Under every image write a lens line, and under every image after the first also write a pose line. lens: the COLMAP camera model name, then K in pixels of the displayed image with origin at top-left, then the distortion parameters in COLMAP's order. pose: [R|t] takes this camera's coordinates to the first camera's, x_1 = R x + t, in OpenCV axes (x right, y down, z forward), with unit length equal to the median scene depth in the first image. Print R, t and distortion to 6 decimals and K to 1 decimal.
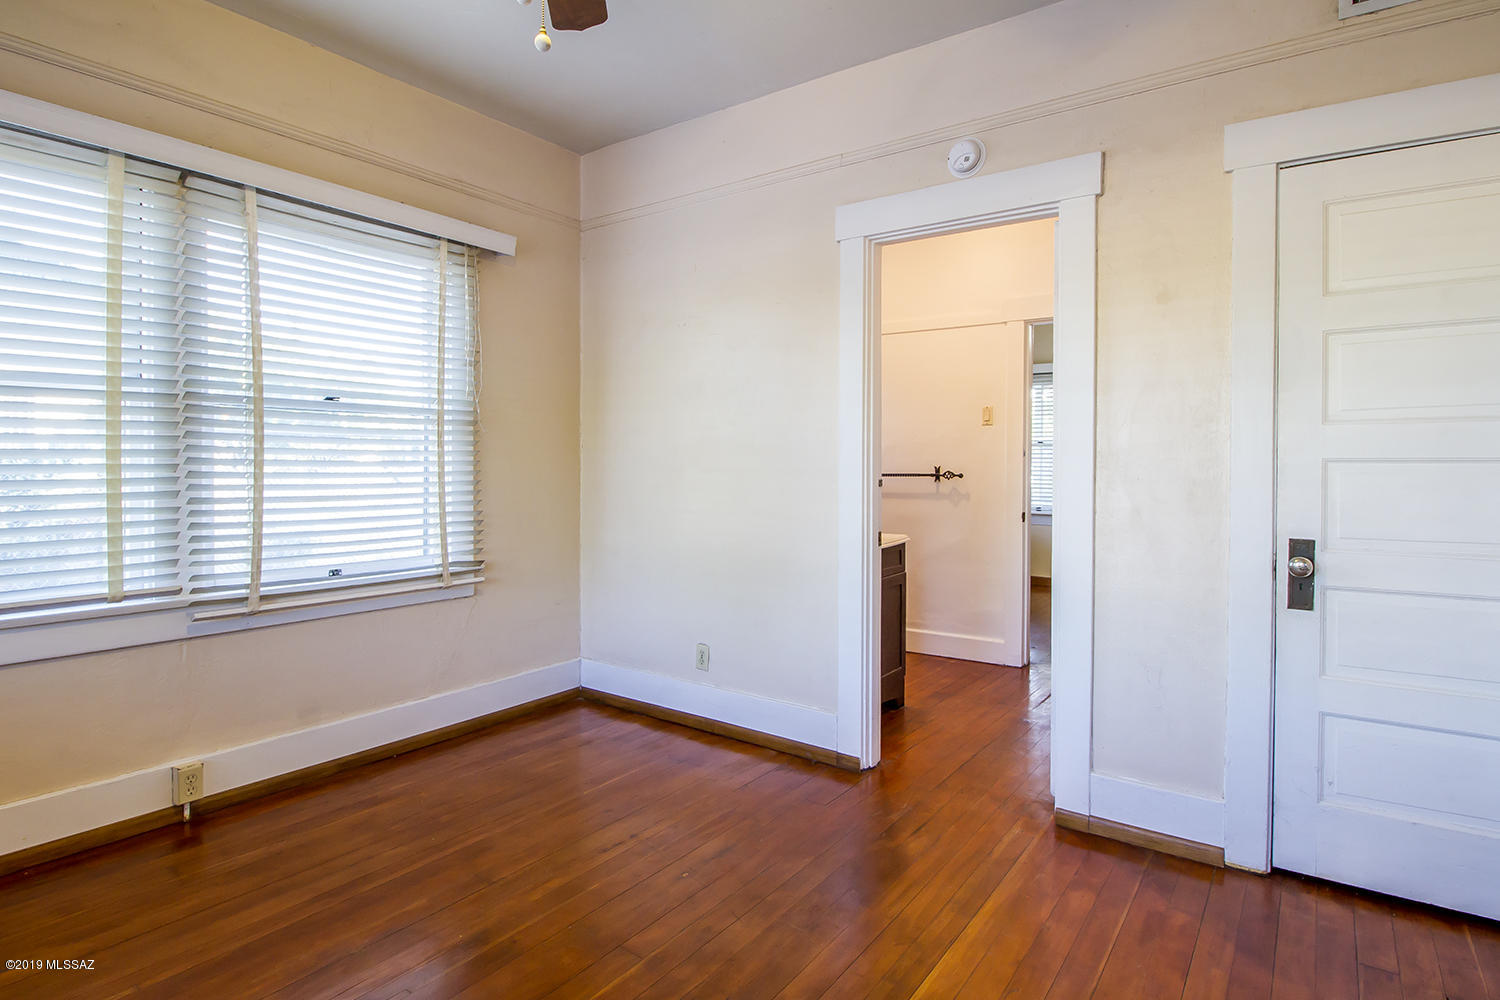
lens RADIAL K [[782.6, 0, 774.4], [0, 782.6, 466.6], [0, 0, 1]] dist [0.010336, -0.012133]
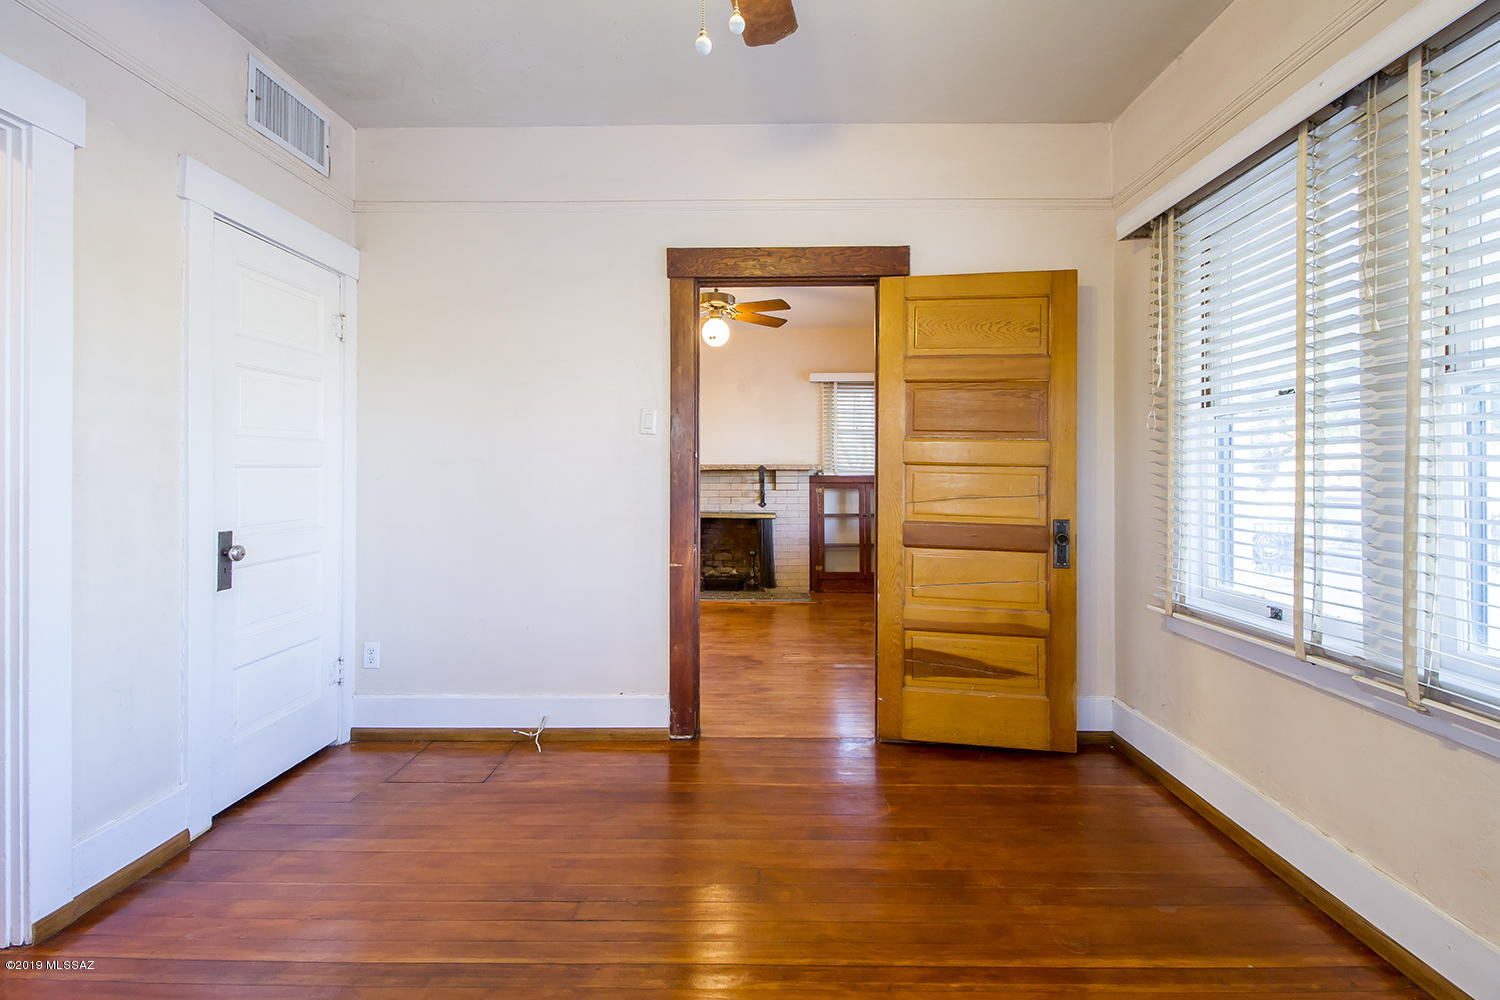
lens RADIAL K [[730.4, 0, 751.9], [0, 730.4, 466.7], [0, 0, 1]] dist [0.002803, -0.009605]
pose [[-0.551130, 0.003020, 0.834414, -0.689269], [0.006288, 0.999980, 0.000534, -0.003521], [-0.834396, 0.005541, -0.551138, 0.912249]]
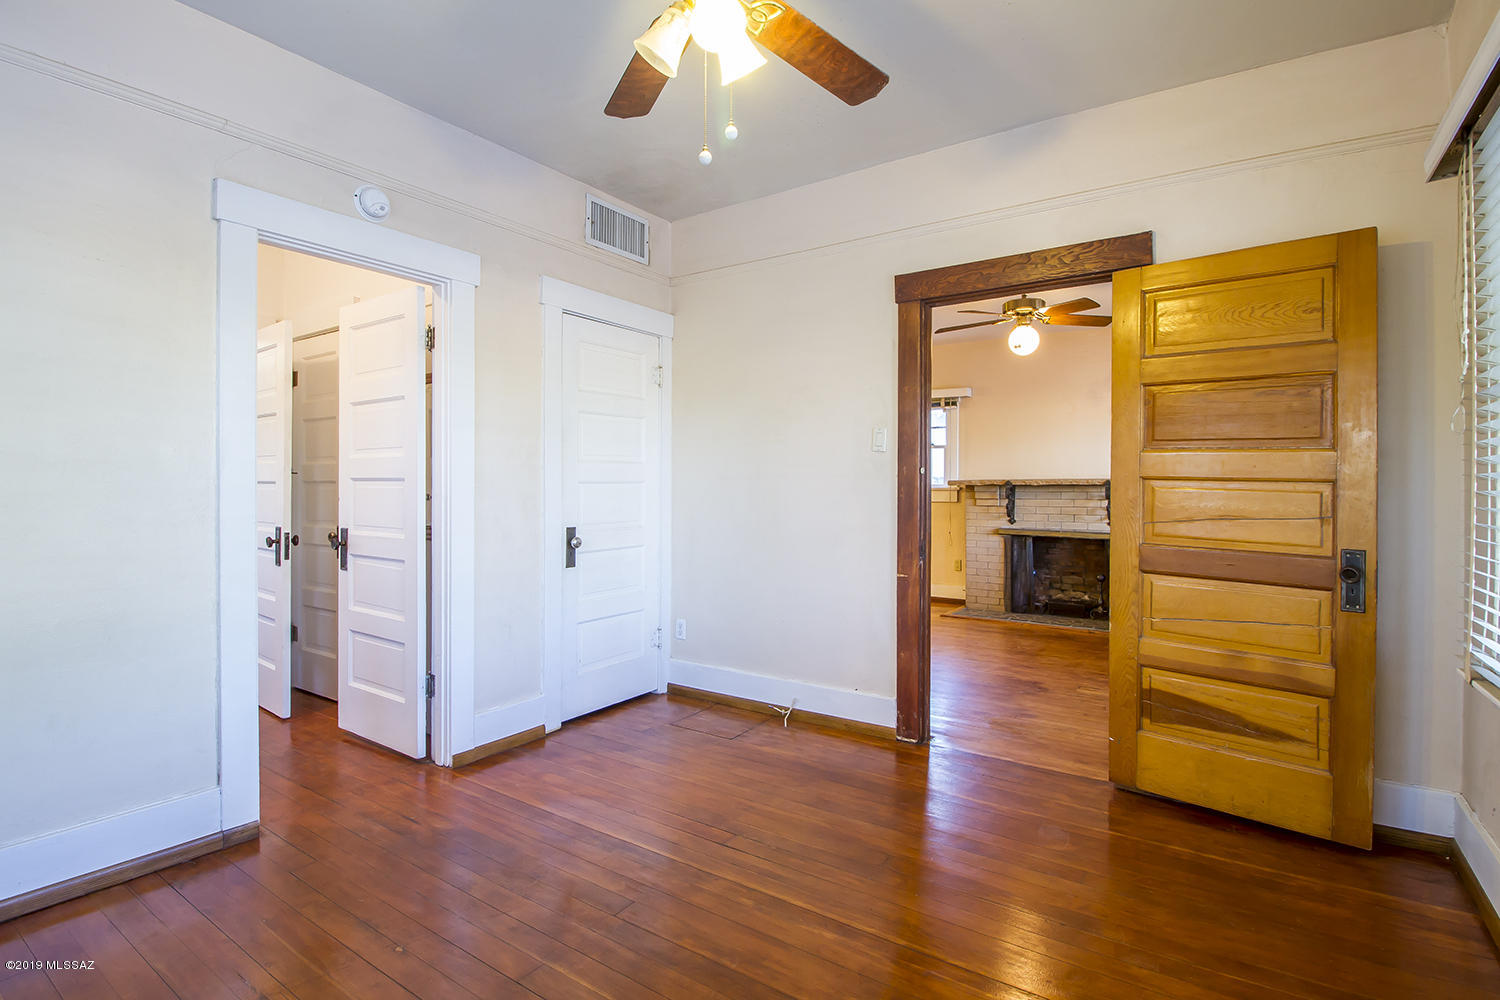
lens RADIAL K [[730.4, 0, 712.6], [0, 730.4, 481.7], [0, 0, 1]] dist [0.002803, -0.009605]
pose [[0.028288, 0.003389, 0.999594, -0.923060], [0.007080, 0.999968, -0.003591, -0.002439], [-0.999575, 0.007179, 0.028263, 0.615621]]
